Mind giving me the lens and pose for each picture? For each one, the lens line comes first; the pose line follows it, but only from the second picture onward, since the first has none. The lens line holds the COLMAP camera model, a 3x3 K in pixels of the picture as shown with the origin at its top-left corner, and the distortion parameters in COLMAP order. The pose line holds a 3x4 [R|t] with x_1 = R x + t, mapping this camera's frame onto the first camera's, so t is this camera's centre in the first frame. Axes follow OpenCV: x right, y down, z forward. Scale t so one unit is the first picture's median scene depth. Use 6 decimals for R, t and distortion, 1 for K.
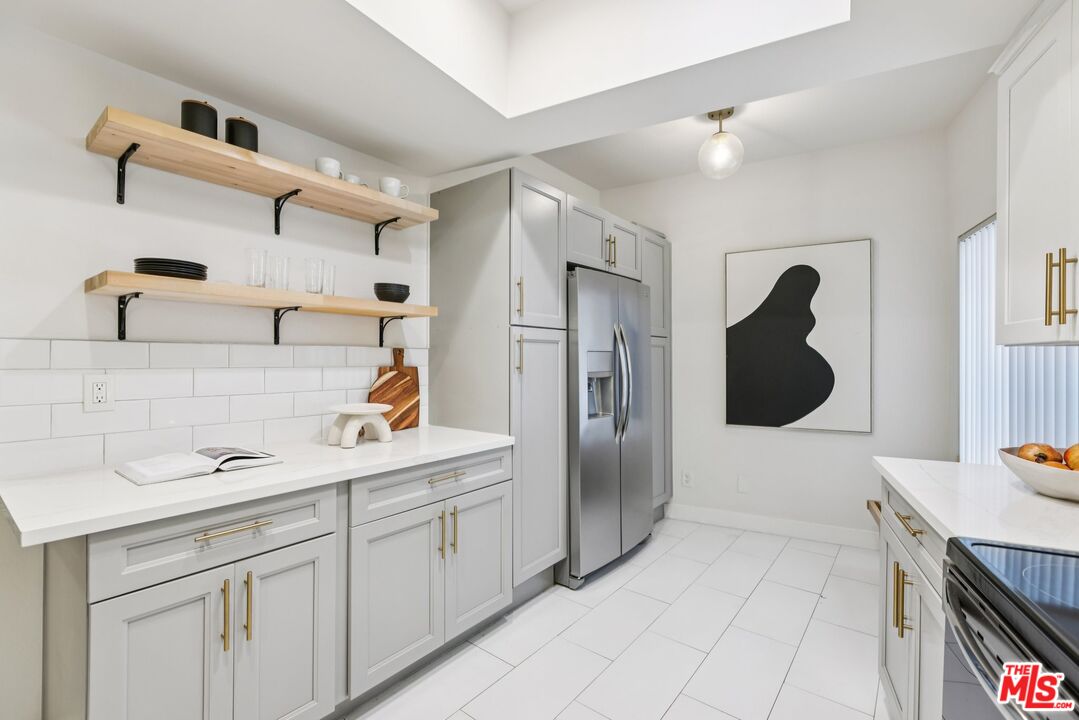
lens RADIAL K [[492.5, 0, 533.7], [0, 492.5, 354.2], [0, 0, 1]] dist [0.006478, -0.001975]
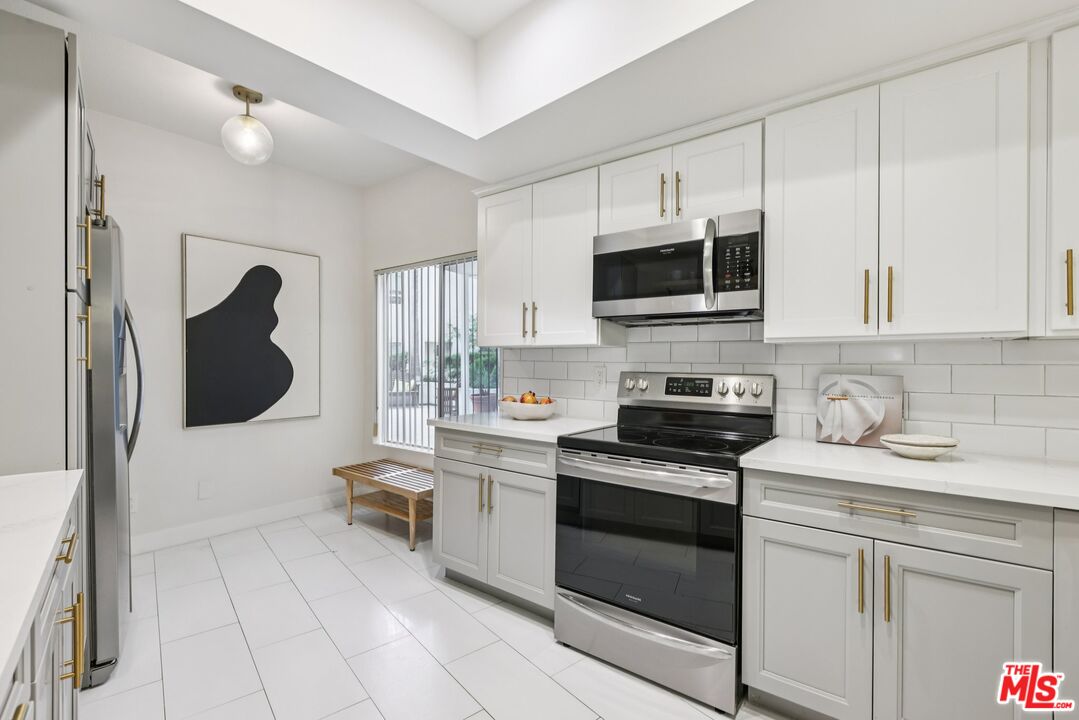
lens RADIAL K [[492.5, 0, 546.7], [0, 492.5, 360.8], [0, 0, 1]] dist [0.006478, -0.001975]
pose [[0.171228, 0.004312, 0.985222, -0.501335], [-0.012394, 0.999921, -0.002223, 0.021293], [-0.985154, -0.011830, 0.171268, 0.280480]]
